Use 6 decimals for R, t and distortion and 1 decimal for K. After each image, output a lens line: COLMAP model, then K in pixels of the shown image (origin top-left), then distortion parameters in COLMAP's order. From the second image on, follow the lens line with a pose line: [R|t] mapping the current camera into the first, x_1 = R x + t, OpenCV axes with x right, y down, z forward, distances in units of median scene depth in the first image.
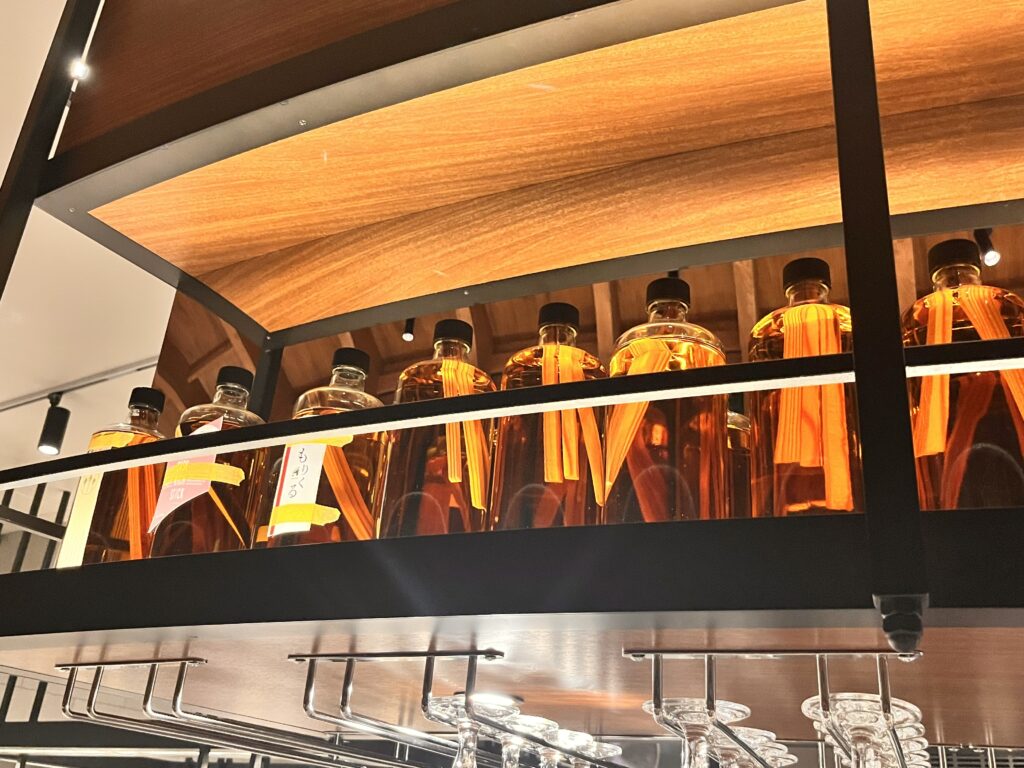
lens RADIAL K [[1012.0, 0, 512.0], [0, 1012.0, 384.0], [0, 0, 1]] dist [-0.016191, -0.025194]
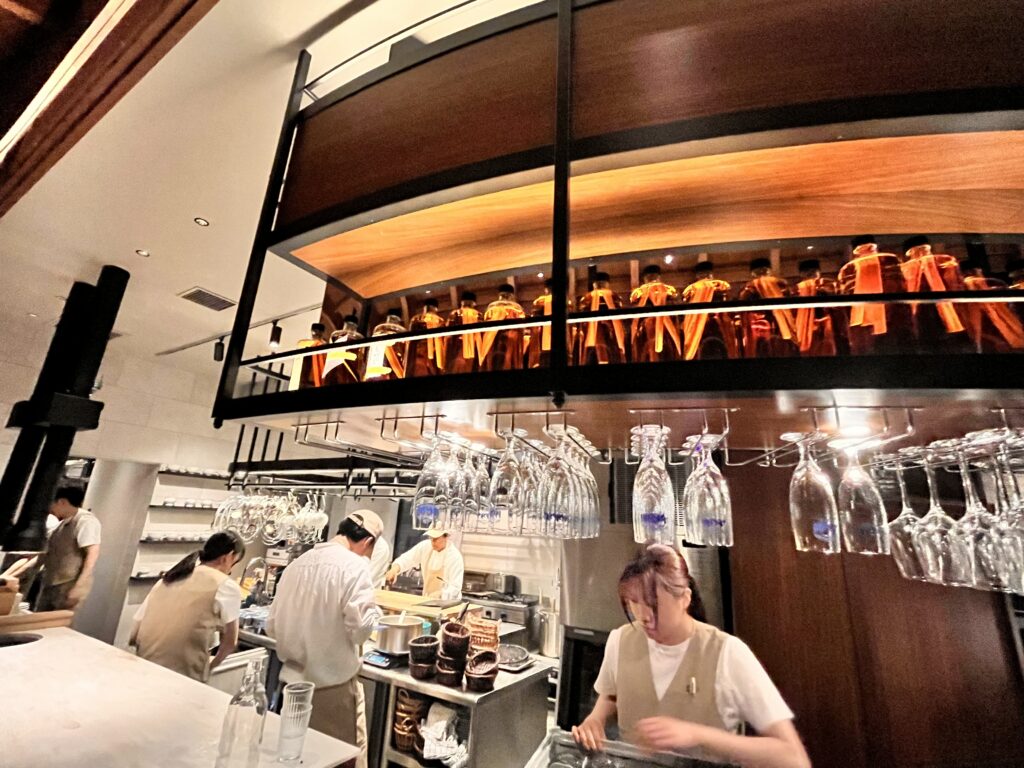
lens RADIAL K [[460.7, 0, 512.0], [0, 460.7, 384.0], [0, 0, 1]] dist [-0.002175, -0.000055]
pose [[0.998669, -0.015270, 0.049261, 0.096399], [0.007438, 0.987822, 0.155410, -0.028028], [-0.051034, -0.154837, 0.986621, -0.271898]]
